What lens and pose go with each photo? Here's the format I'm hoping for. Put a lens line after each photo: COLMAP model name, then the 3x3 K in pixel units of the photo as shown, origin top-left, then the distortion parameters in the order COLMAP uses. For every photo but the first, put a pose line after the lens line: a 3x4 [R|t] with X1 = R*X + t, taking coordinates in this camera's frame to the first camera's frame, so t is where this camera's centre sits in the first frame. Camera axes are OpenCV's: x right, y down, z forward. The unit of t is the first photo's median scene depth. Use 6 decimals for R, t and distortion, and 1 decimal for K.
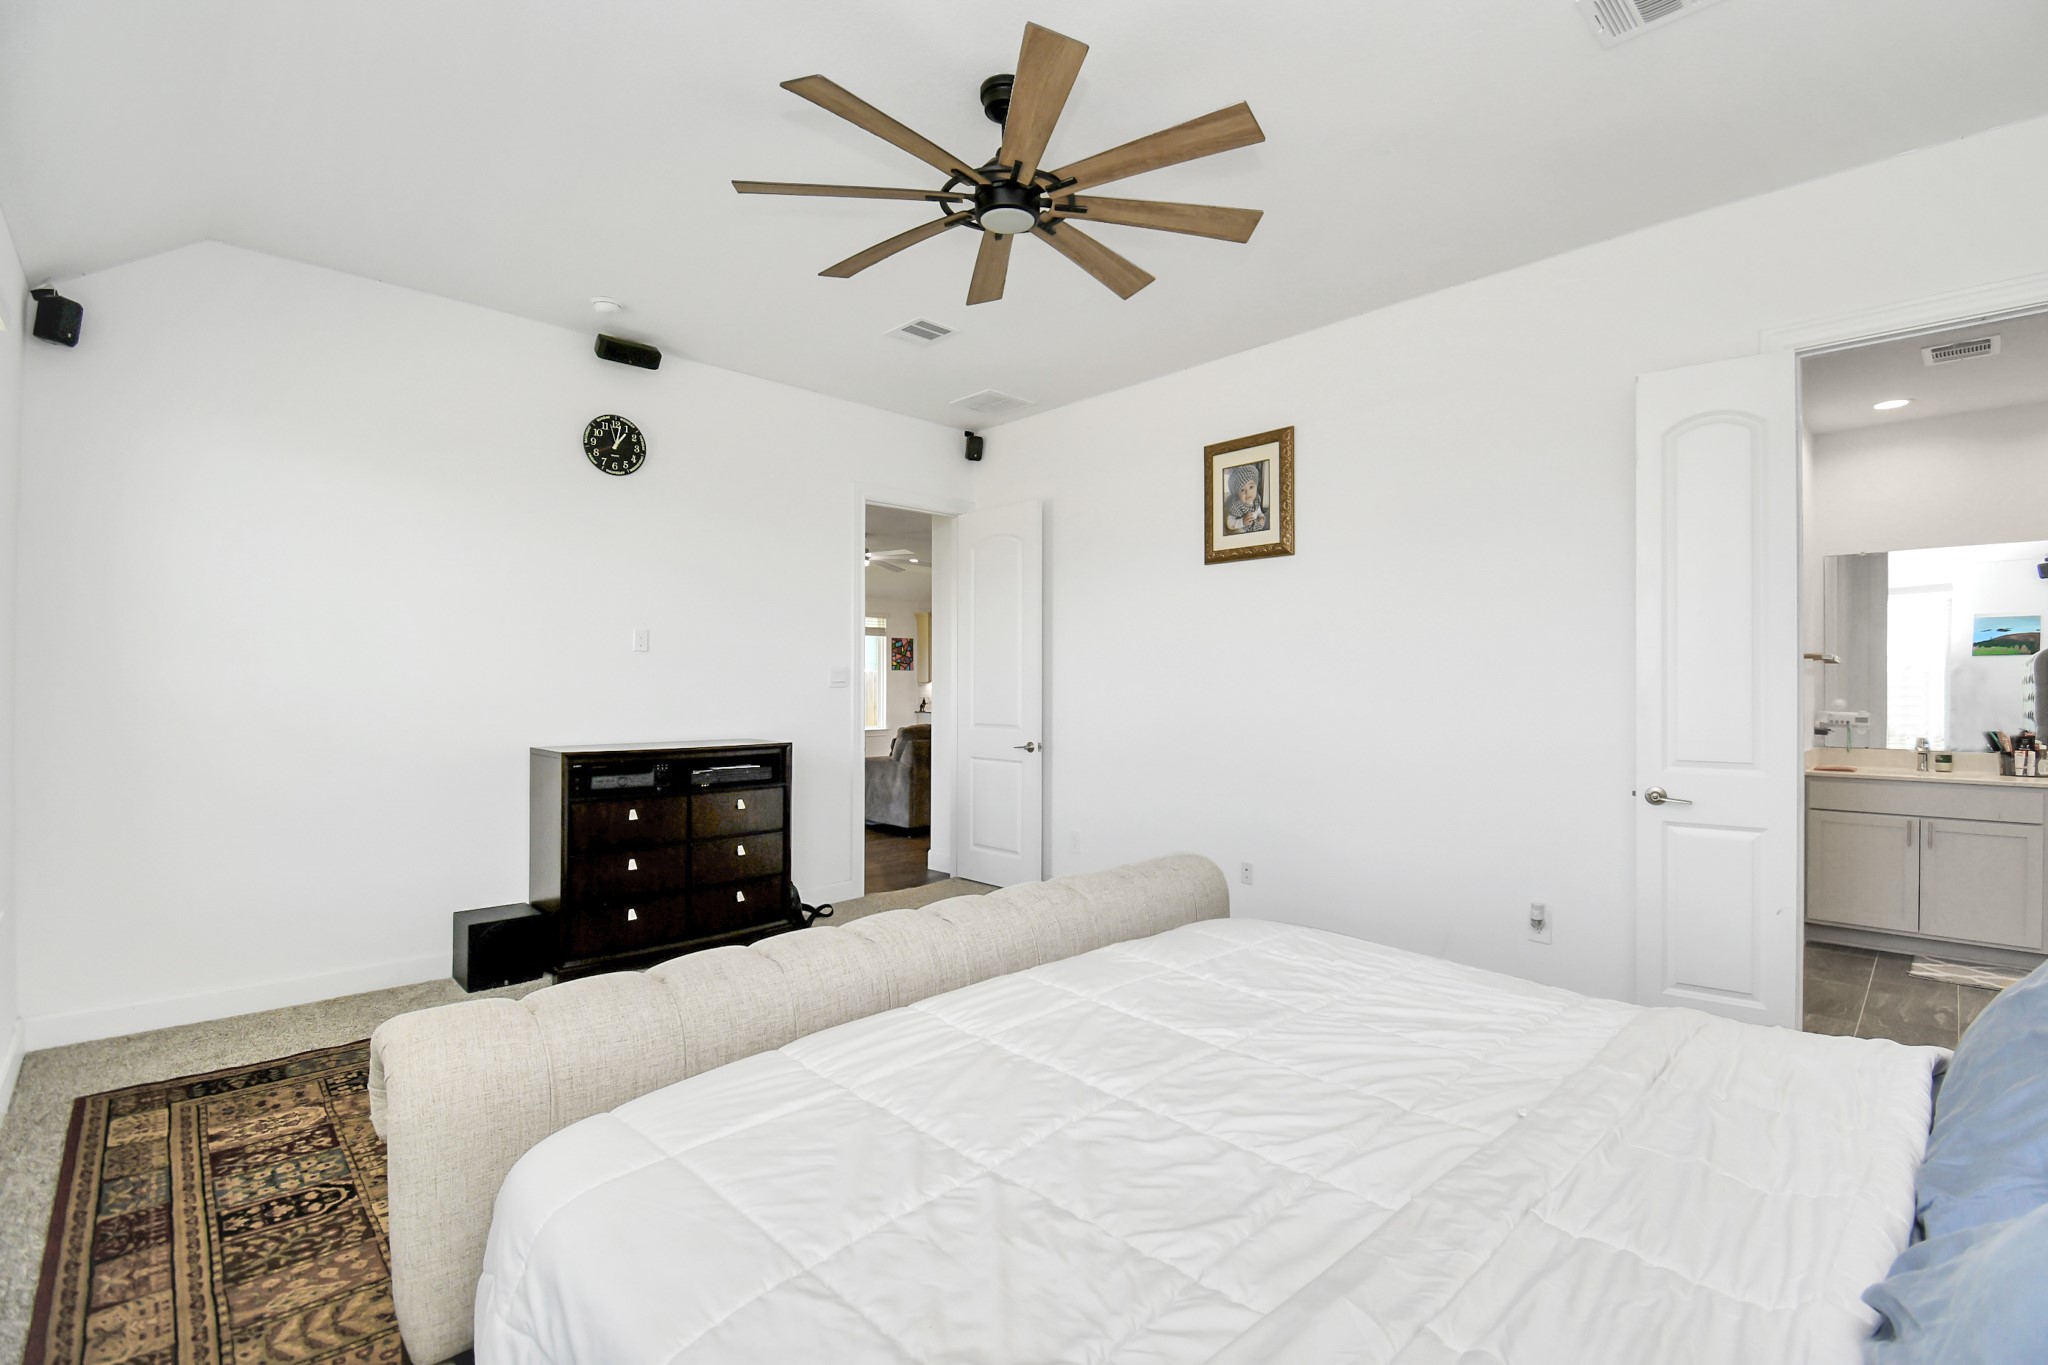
lens RADIAL K [[897.2, 0, 1031.4], [0, 897.2, 678.1], [0, 0, 1]] dist [0.017297, -0.023608]
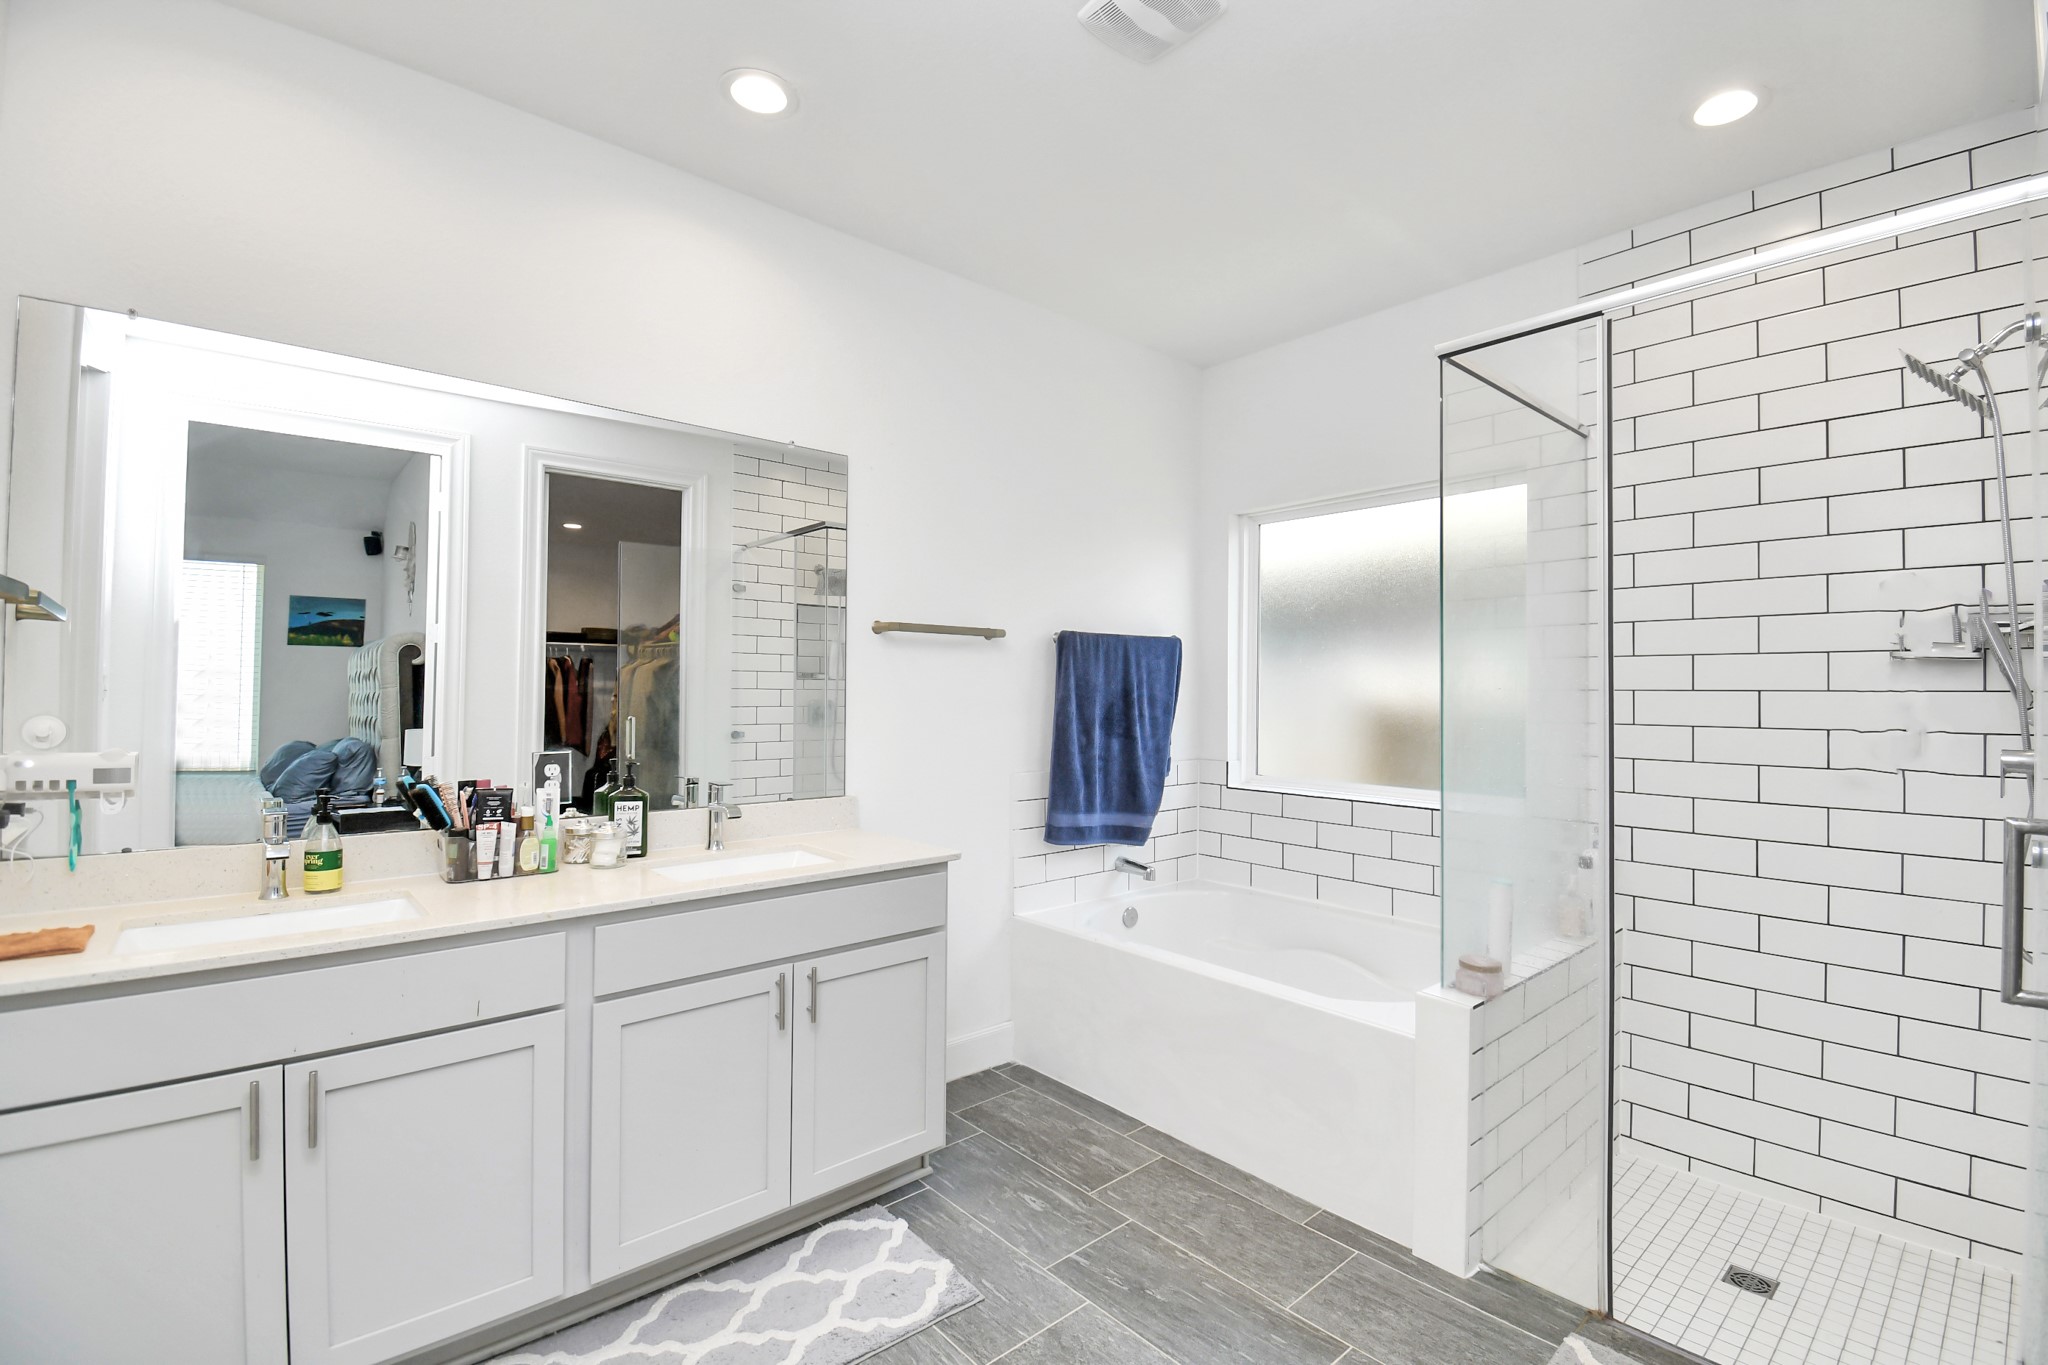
lens RADIAL K [[919.5, 0, 1022.6], [0, 919.5, 720.2], [0, 0, 1]] dist [0.001613, -0.000013]
pose [[0.057058, -0.031766, 0.997865, 0.646399], [-0.015838, 0.999339, 0.032719, 0.007243], [-0.998245, -0.017671, 0.056518, 0.683038]]
